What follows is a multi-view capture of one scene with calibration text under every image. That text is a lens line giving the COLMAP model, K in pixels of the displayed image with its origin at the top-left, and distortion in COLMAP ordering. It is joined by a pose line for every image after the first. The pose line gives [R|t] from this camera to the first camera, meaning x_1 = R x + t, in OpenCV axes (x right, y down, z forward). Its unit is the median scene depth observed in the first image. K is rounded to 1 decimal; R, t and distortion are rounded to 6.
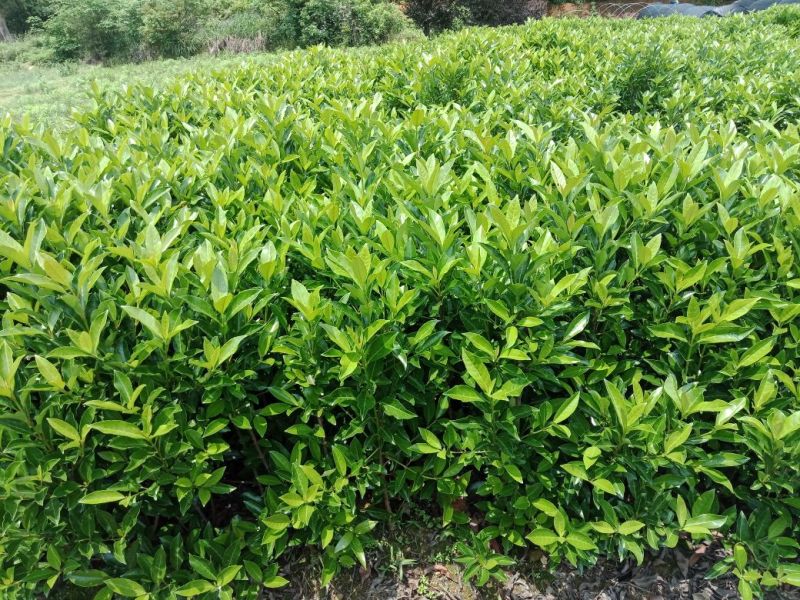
lens RADIAL K [[596.5, 0, 398.3], [0, 596.5, 296.5], [0, 0, 1]] dist [0.026102, -0.005578]
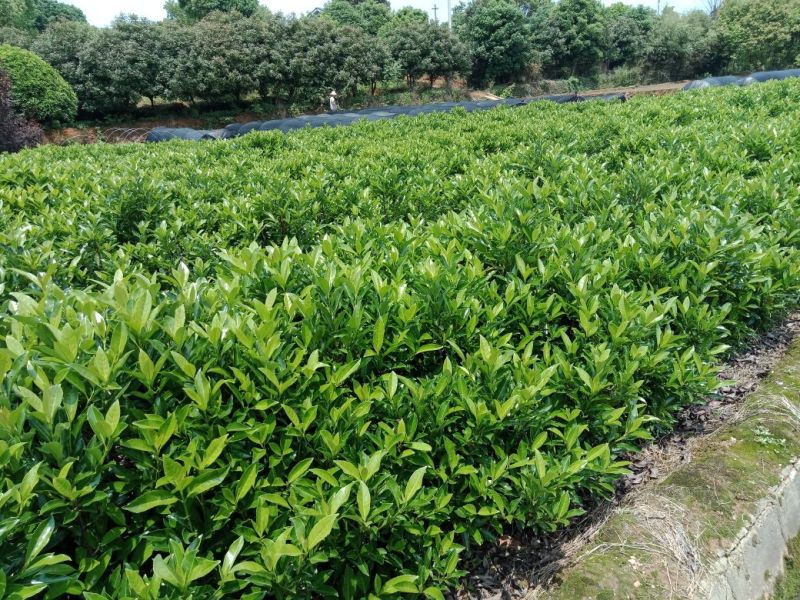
lens RADIAL K [[596.5, 0, 398.3], [0, 596.5, 296.5], [0, 0, 1]] dist [0.026102, -0.005578]
pose [[0.756705, -0.202689, 0.621542, 0.192458], [0.305204, 0.950287, -0.061680, -0.058527], [-0.578141, 0.236370, 0.780949, -0.024283]]
